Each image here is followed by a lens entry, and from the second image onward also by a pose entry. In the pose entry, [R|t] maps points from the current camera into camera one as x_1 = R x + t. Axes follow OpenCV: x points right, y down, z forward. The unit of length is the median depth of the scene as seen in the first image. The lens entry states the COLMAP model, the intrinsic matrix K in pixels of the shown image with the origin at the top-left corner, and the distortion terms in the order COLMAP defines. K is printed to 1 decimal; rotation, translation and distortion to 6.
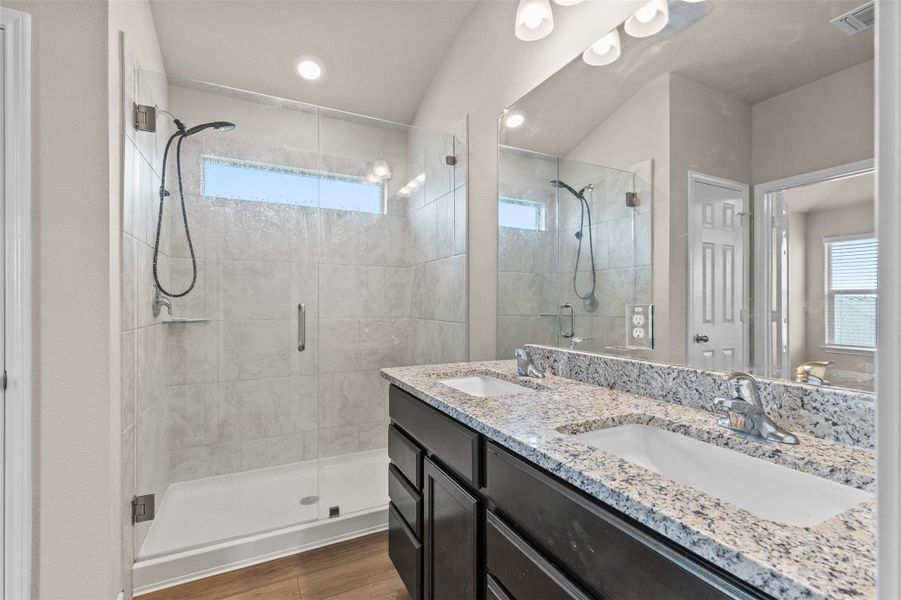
lens RADIAL K [[404.7, 0, 449.4], [0, 404.7, 300.3], [0, 0, 1]] dist [-0.000437, 0.001929]
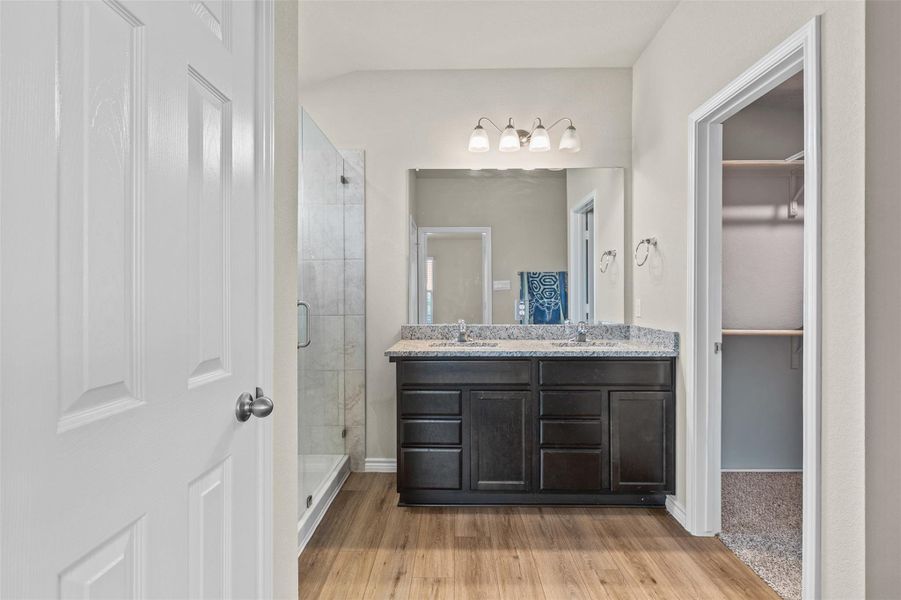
lens RADIAL K [[404.7, 0, 448.6], [0, 404.7, 297.2], [0, 0, 1]] dist [-0.000437, 0.001929]
pose [[0.459440, -0.006190, 0.888187, -1.272181], [0.000600, 0.999978, 0.006659, -0.014819], [-0.888209, -0.002527, 0.459433, 0.242425]]
